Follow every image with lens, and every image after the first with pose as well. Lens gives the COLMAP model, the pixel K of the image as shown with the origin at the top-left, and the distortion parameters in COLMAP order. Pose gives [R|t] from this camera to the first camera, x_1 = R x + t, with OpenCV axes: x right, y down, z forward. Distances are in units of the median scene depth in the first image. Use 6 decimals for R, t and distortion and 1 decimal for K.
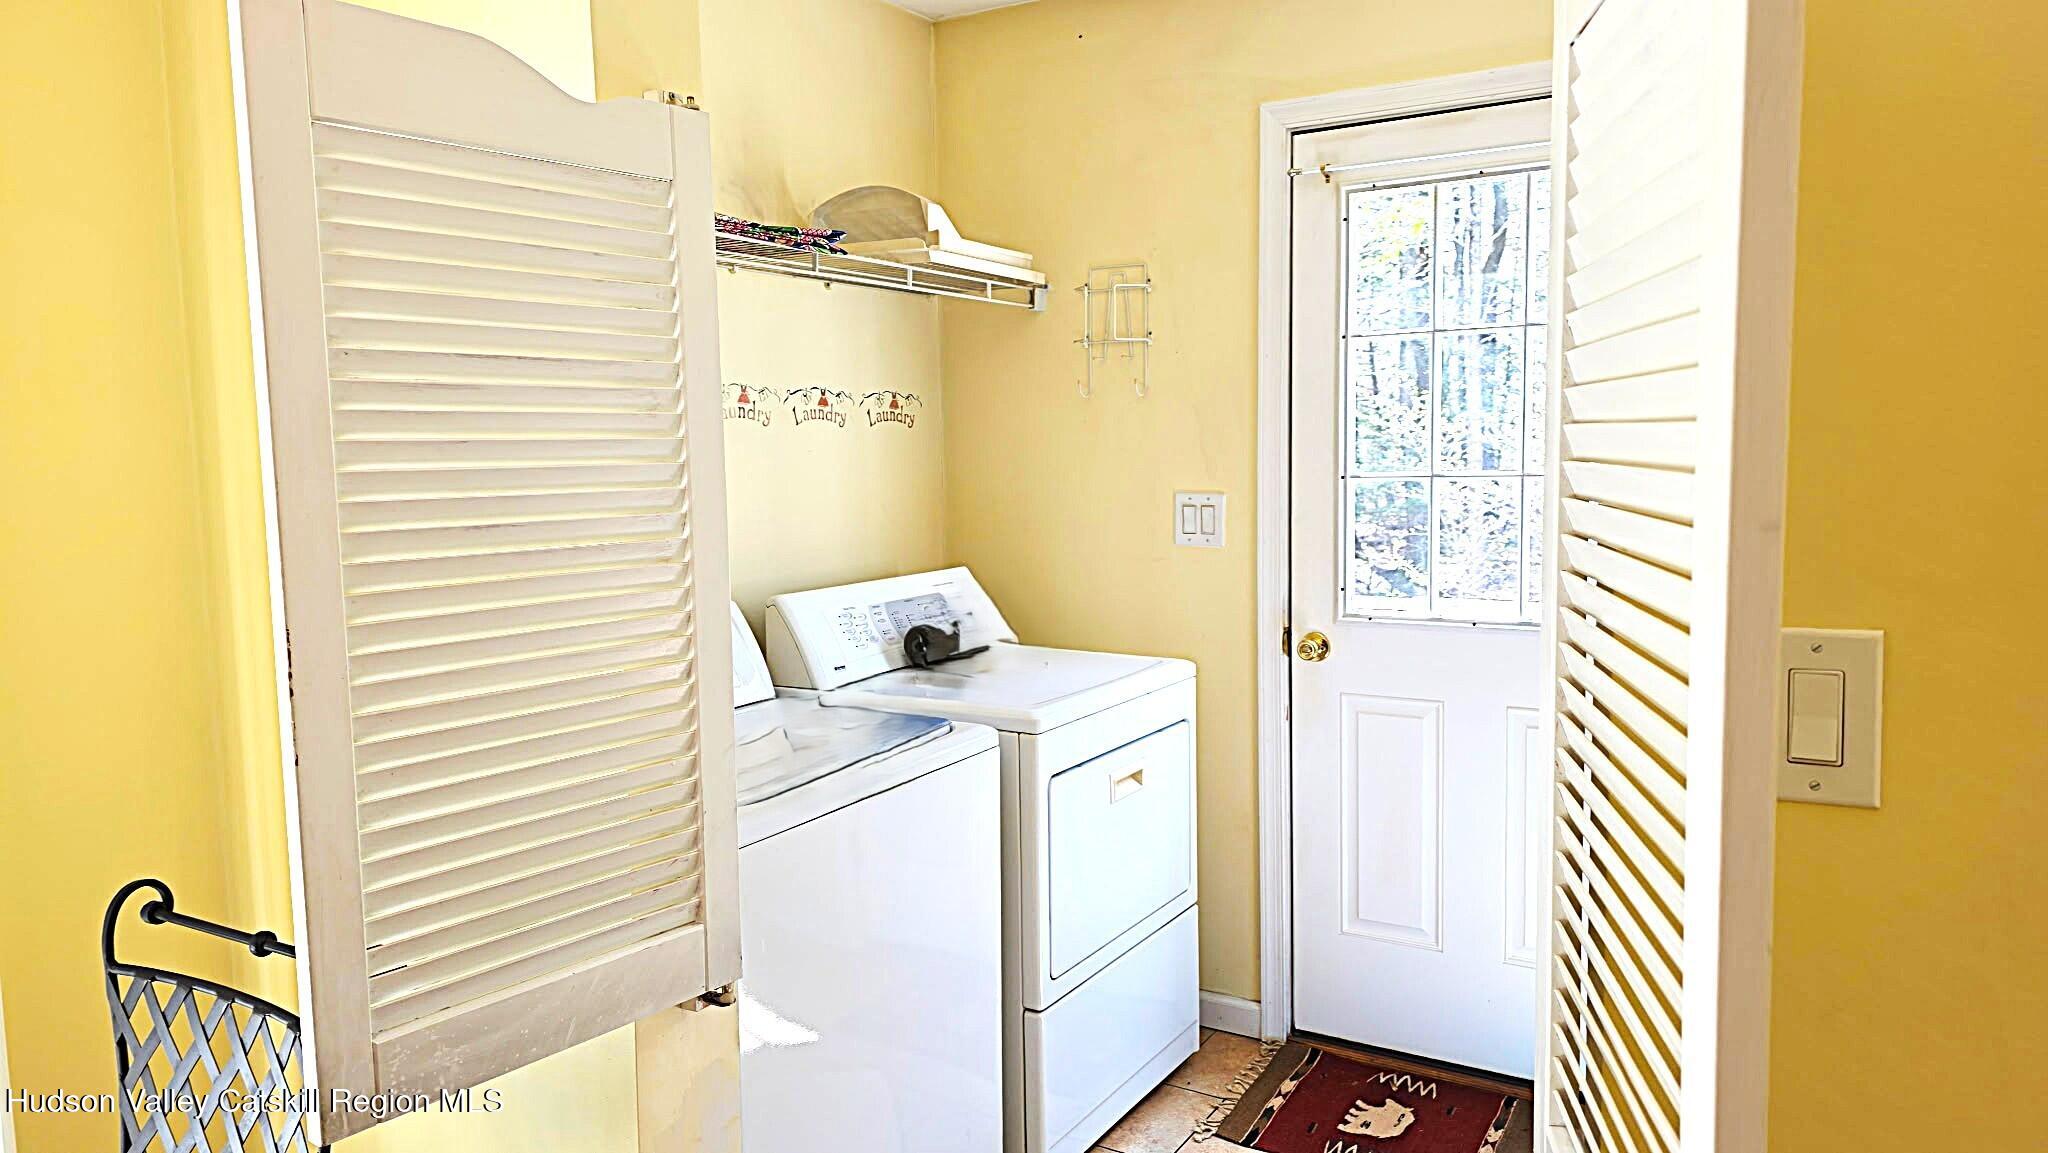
lens RADIAL K [[1372.9, 0, 1022.7], [0, 1372.9, 584.9], [0, 0, 1]] dist [0.046333, -0.022303]
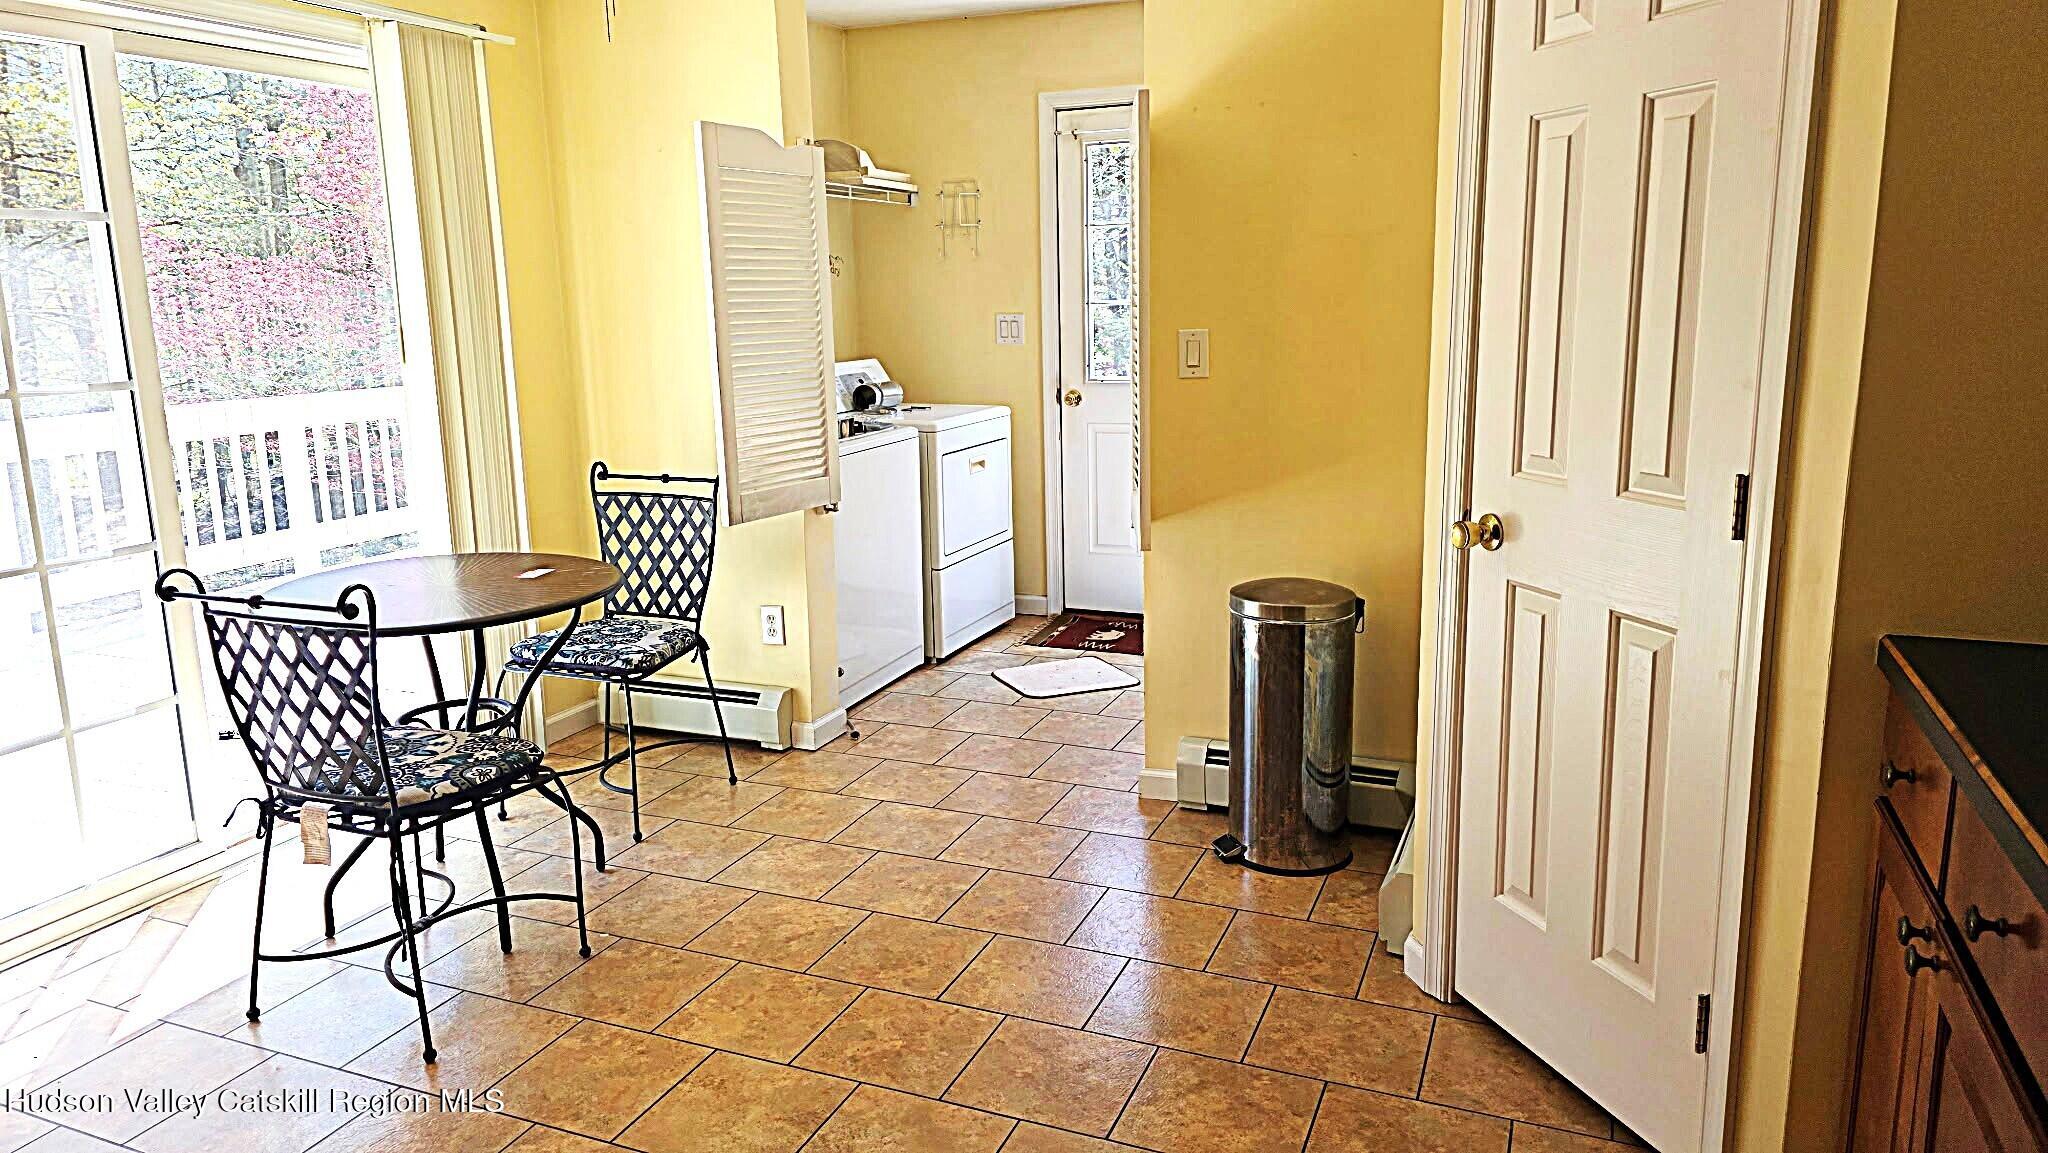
lens RADIAL K [[1372.9, 0, 1036.1], [0, 1372.9, 568.6], [0, 0, 1]] dist [0.046333, -0.022303]
pose [[0.985907, -0.033695, 0.163864, -0.146665], [0.018084, 0.995232, 0.095846, 0.095363], [-0.166313, -0.091532, 0.981816, -0.821121]]
